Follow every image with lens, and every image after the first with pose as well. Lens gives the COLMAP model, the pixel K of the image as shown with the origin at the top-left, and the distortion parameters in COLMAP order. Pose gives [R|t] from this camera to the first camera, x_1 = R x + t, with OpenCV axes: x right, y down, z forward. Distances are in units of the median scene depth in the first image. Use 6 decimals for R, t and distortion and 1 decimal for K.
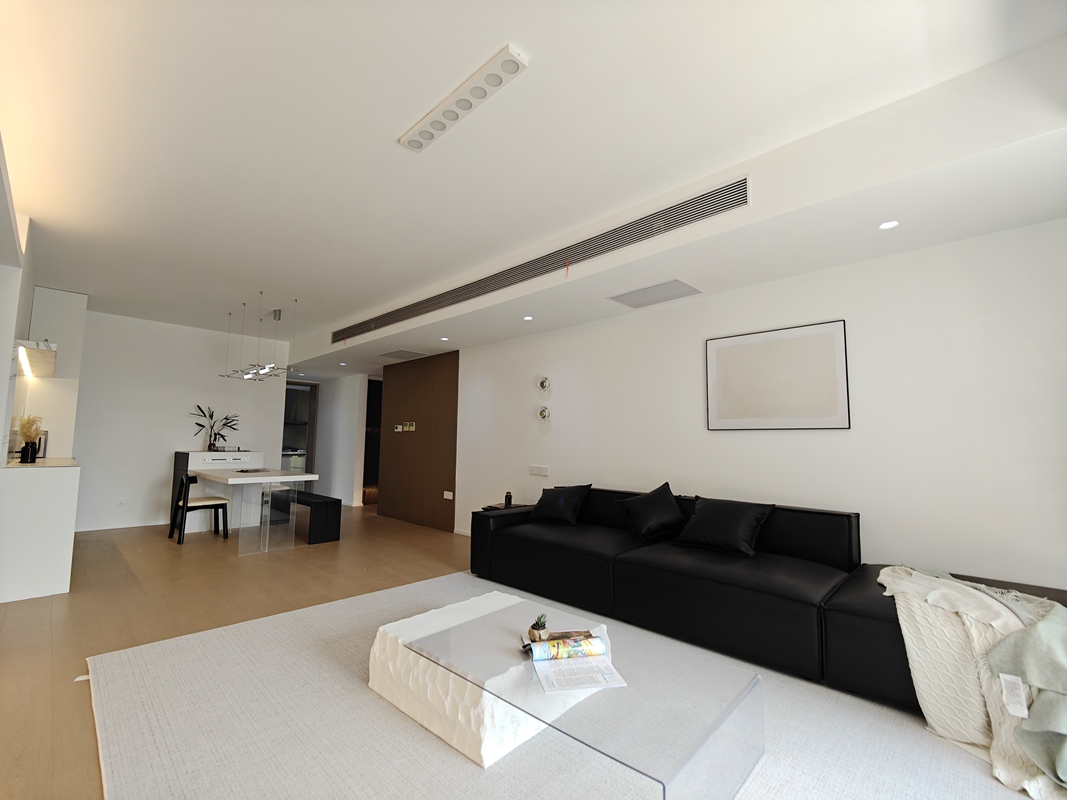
lens RADIAL K [[467.2, 0, 535.1], [0, 467.2, 403.9], [0, 0, 1]] dist [0.001394, -0.005541]
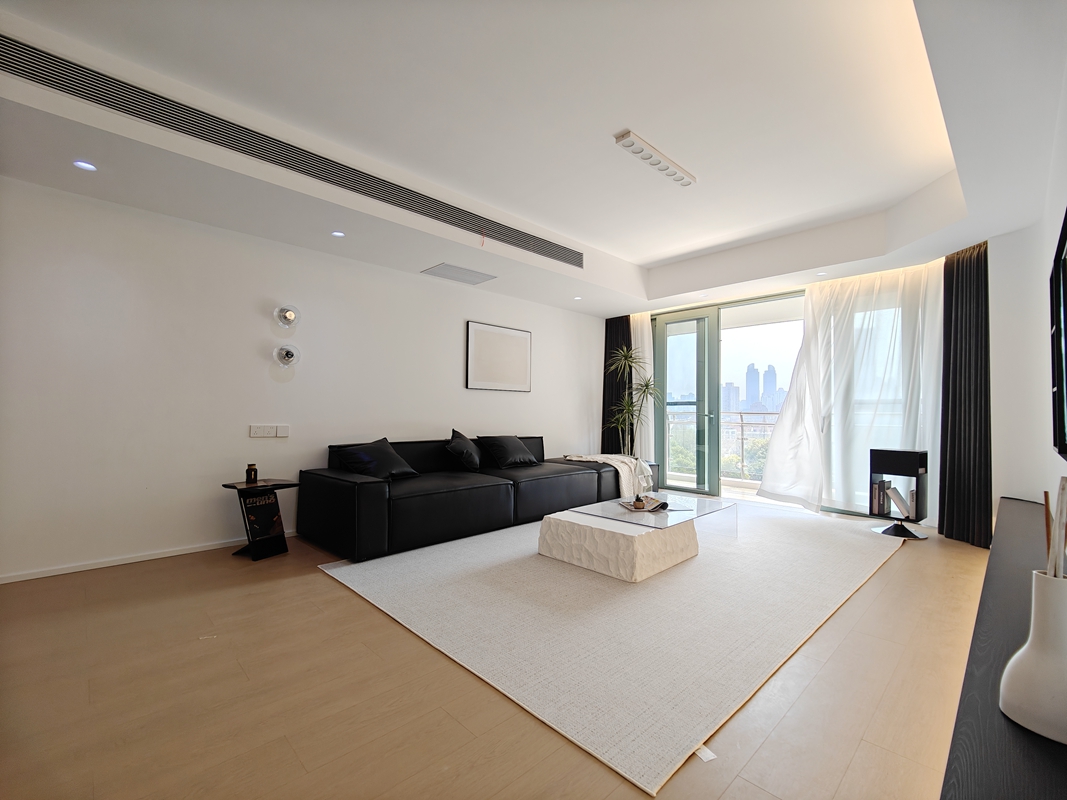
lens RADIAL K [[467.2, 0, 537.3], [0, 467.2, 408.7], [0, 0, 1]] dist [0.001394, -0.005541]
pose [[0.029956, -0.001957, 0.999549, -0.515513], [-0.089431, 0.995982, 0.004631, 0.047494], [-0.995542, -0.089529, 0.029661, 0.401658]]
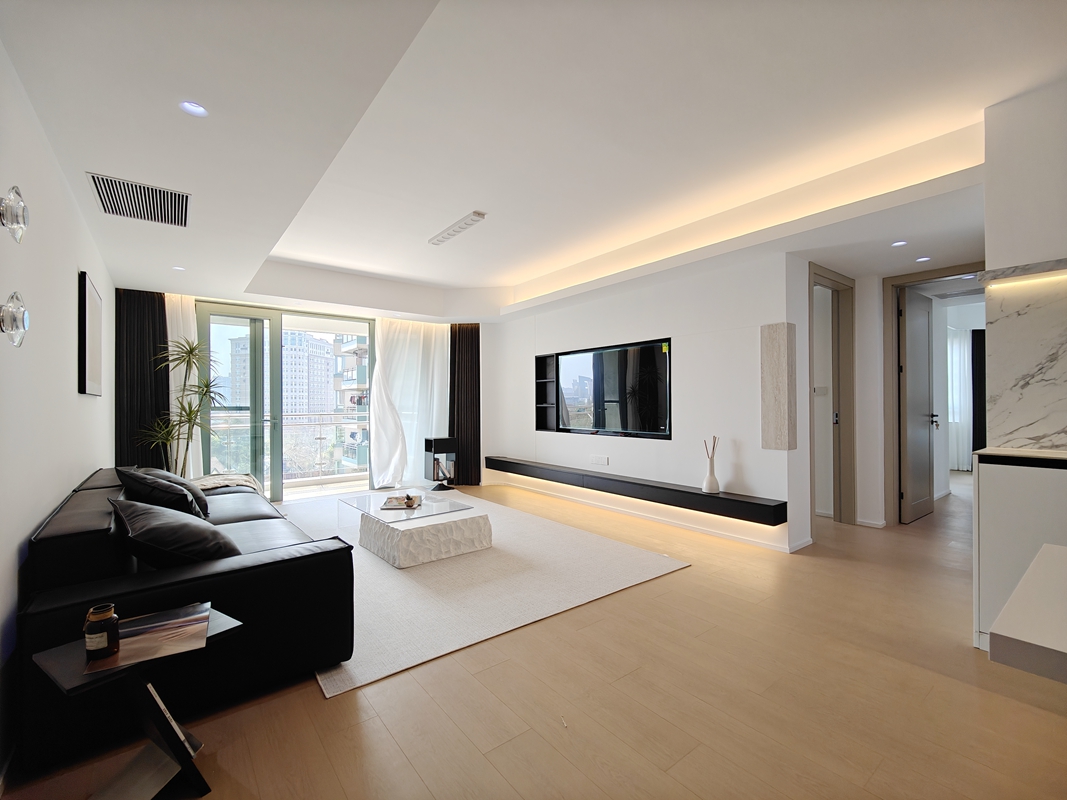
lens RADIAL K [[467.2, 0, 539.3], [0, 467.2, 400.6], [0, 0, 1]] dist [0.001394, -0.005541]
pose [[-0.992266, -0.005123, 0.124027, -0.240107], [-0.015777, 0.996250, -0.085070, 0.063158], [-0.123126, -0.086369, -0.988626, 0.872455]]
